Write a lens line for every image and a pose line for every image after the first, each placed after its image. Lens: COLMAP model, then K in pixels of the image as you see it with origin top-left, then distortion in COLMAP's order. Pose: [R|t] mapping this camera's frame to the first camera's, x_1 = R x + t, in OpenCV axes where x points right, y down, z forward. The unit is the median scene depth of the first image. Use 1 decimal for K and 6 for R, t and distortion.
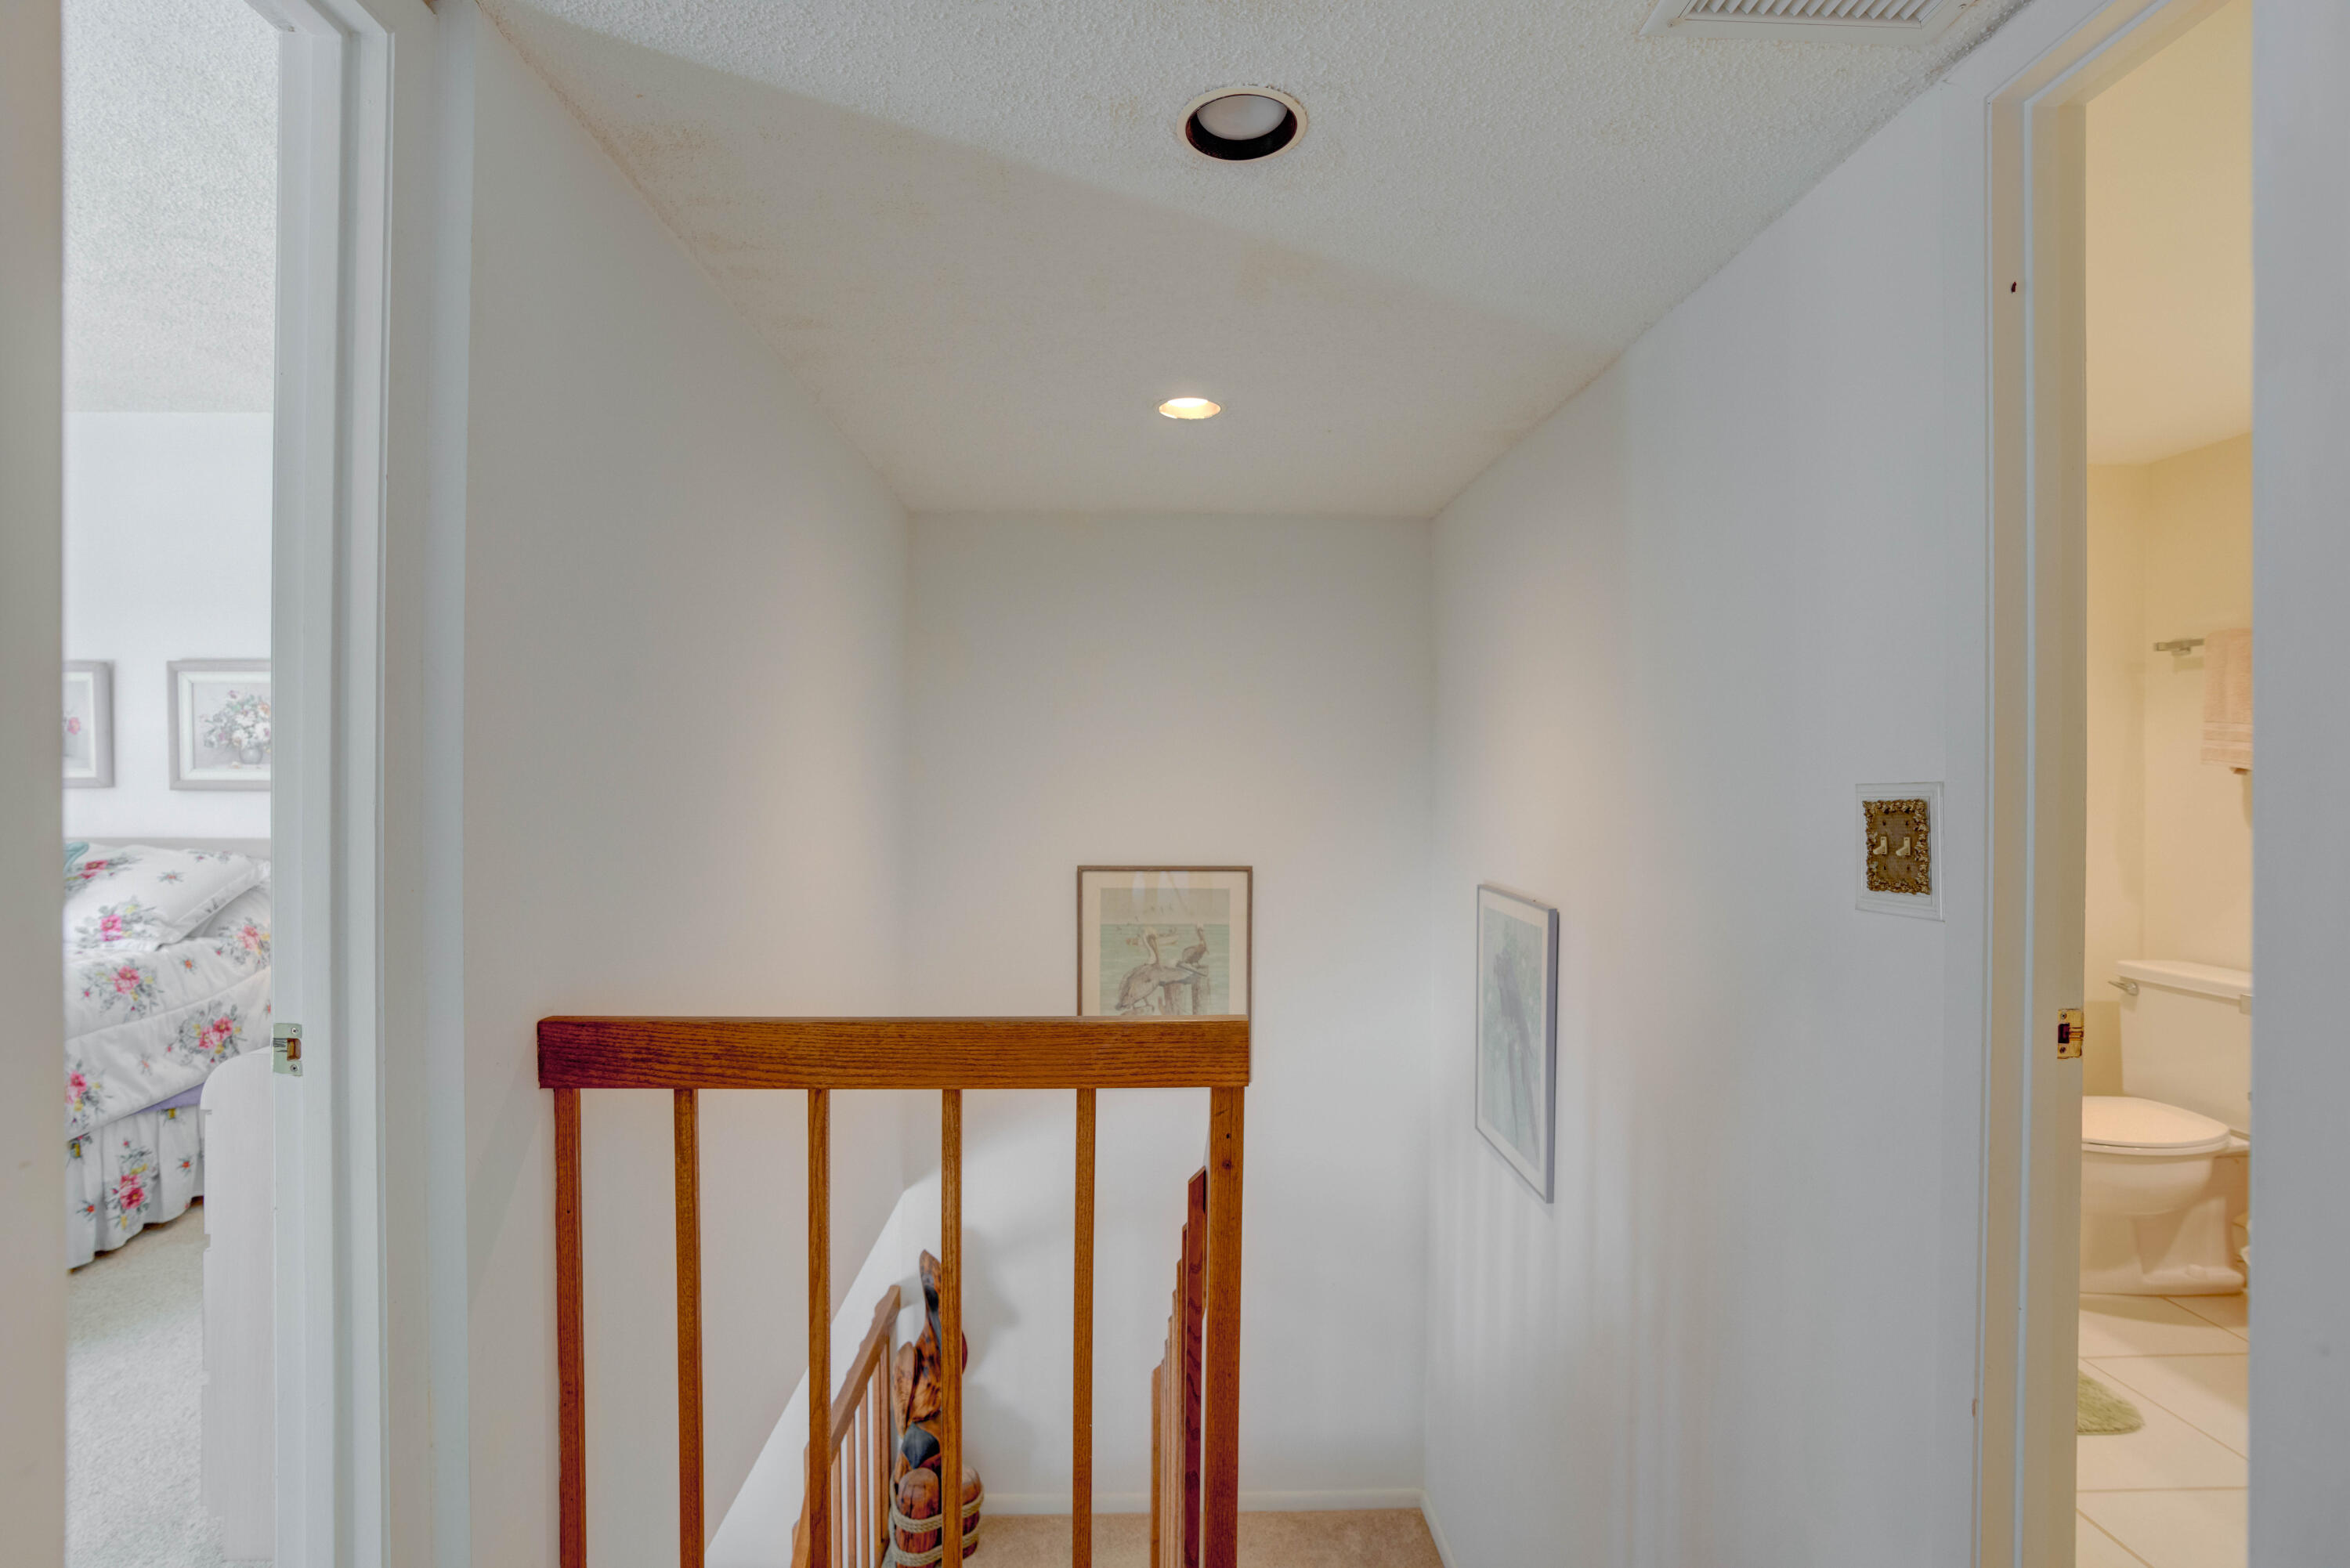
lens RADIAL K [[1108.8, 0, 1171.4], [0, 1108.8, 792.1], [0, 0, 1]] dist [0.002865, 0.000963]
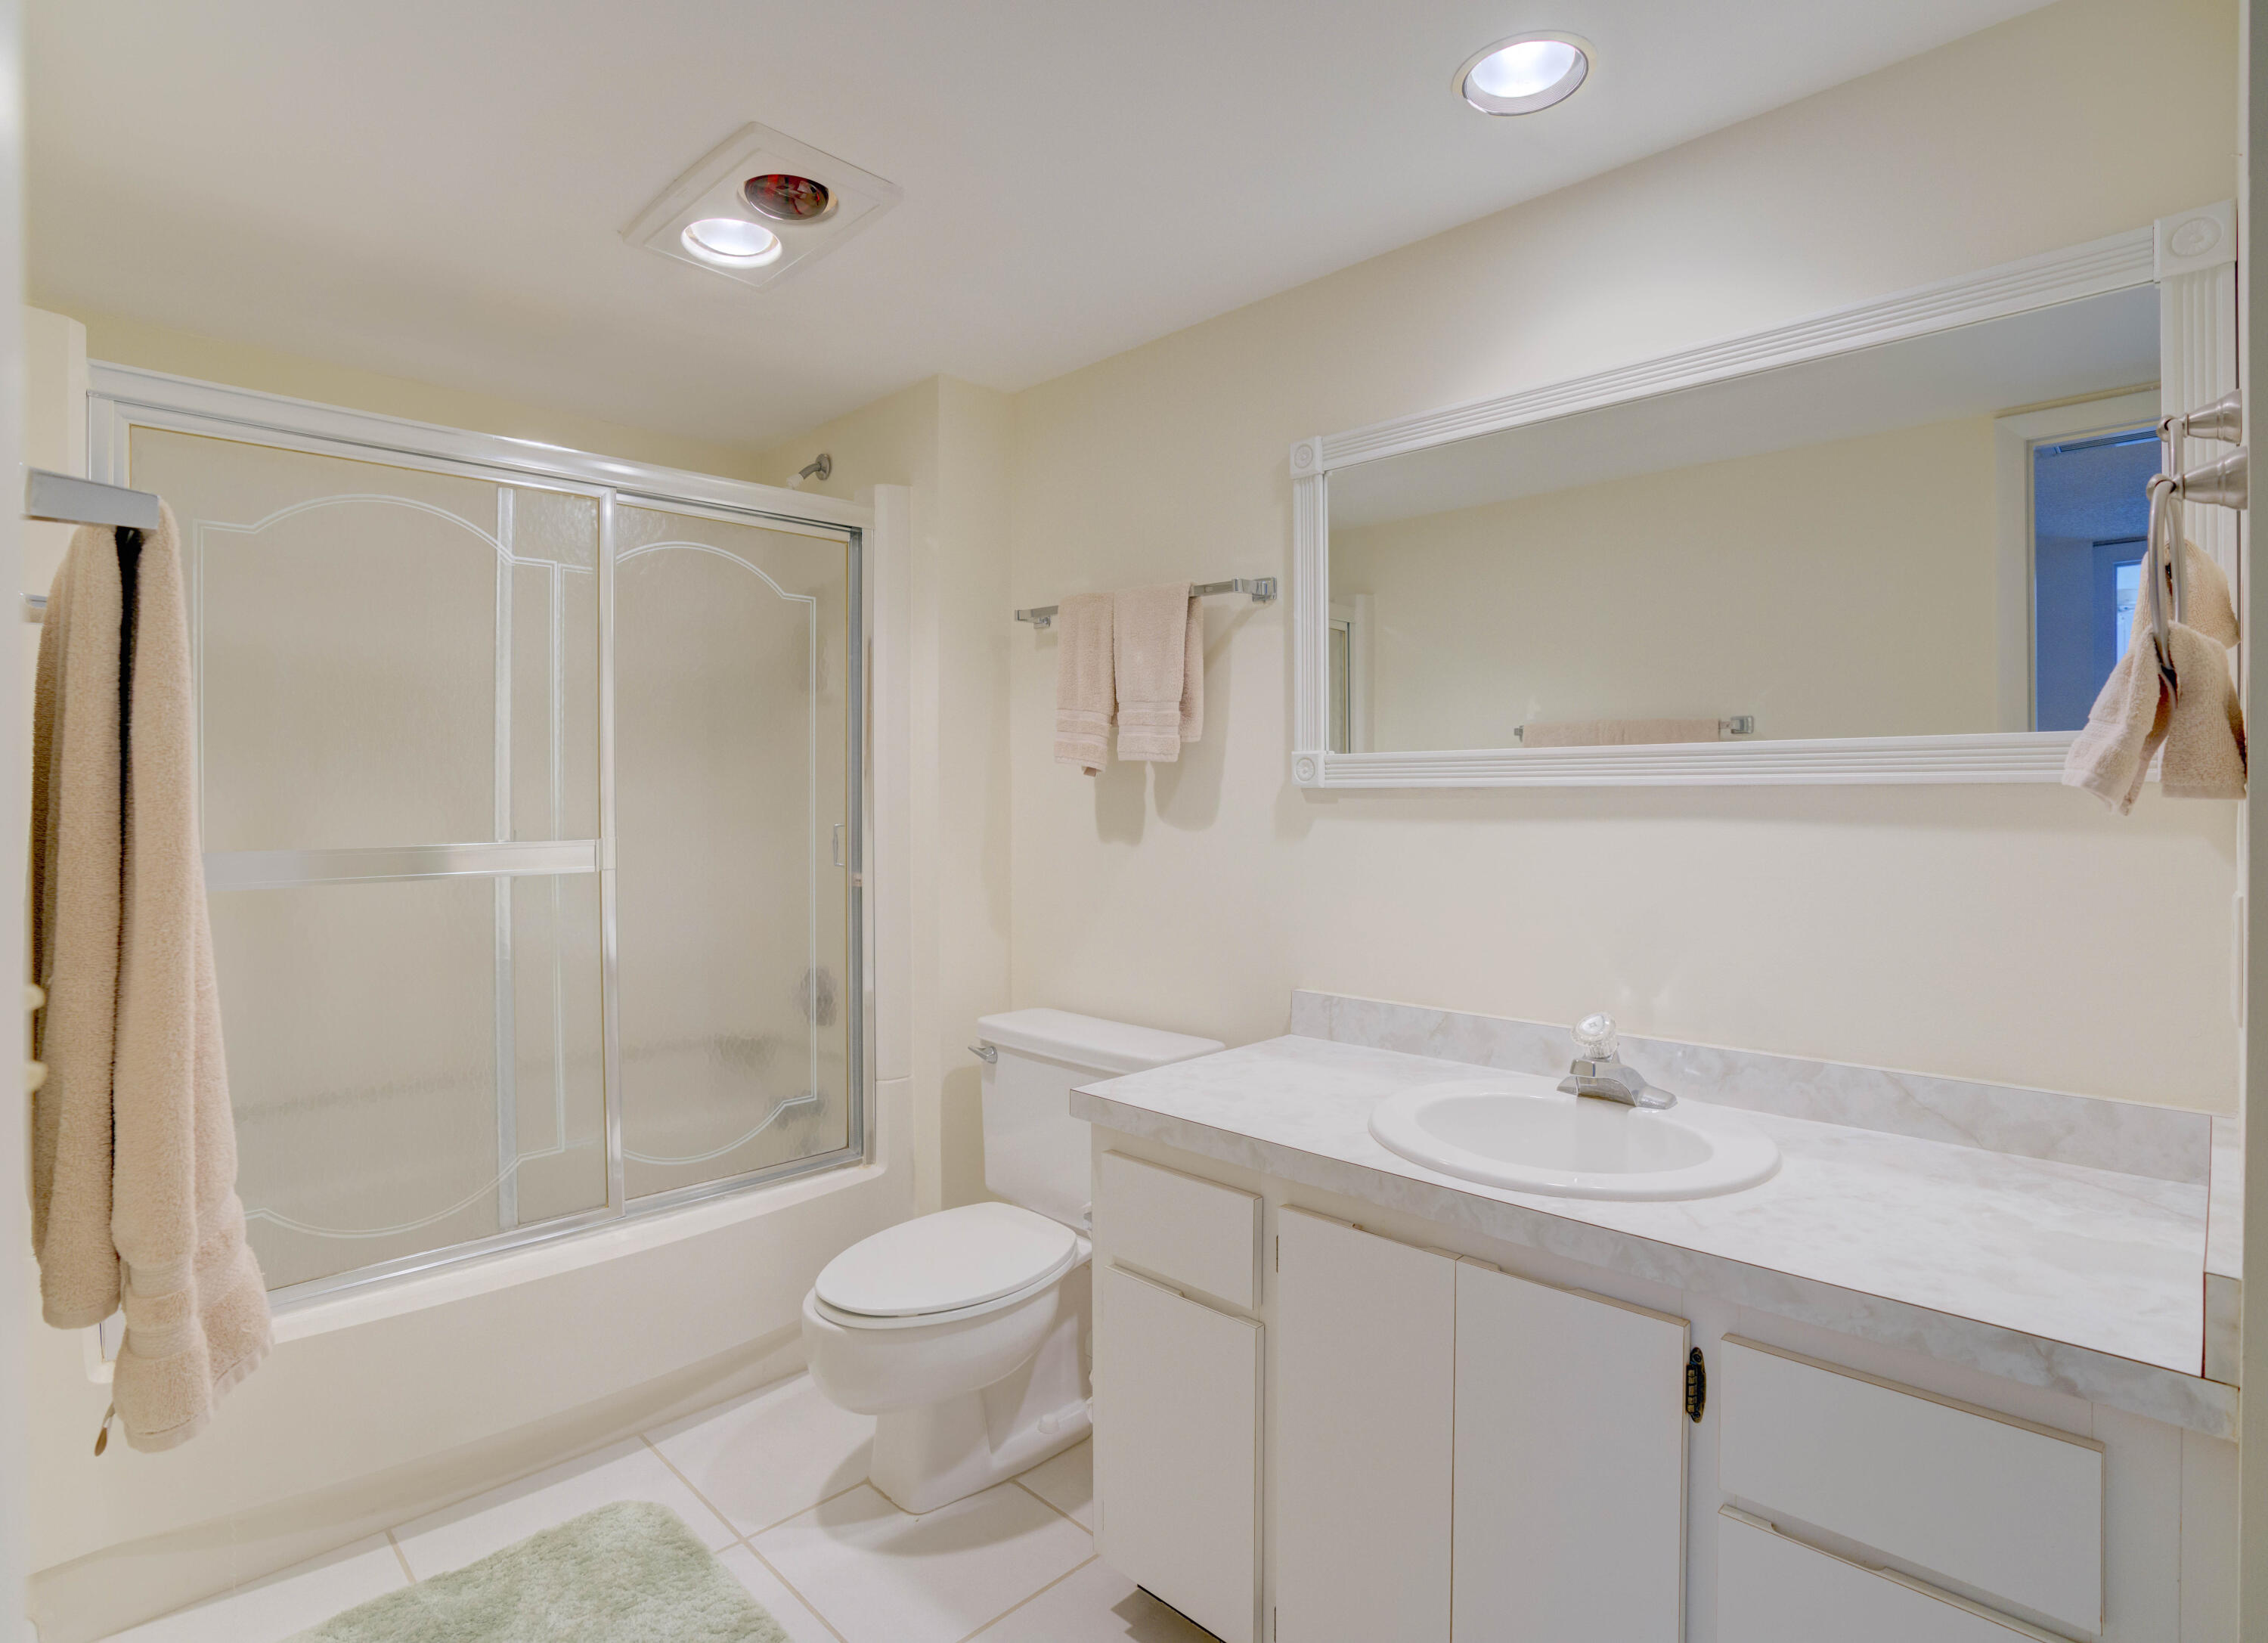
lens RADIAL K [[1098.4, 0, 1131.0], [0, 1098.4, 819.4], [0, 0, 1]] dist [-0.002282, -0.000268]
pose [[0.734268, -0.013538, 0.678725, 0.439317], [0.006560, 0.999896, 0.012847, 0.005582], [-0.678828, -0.004981, 0.734281, 0.394658]]
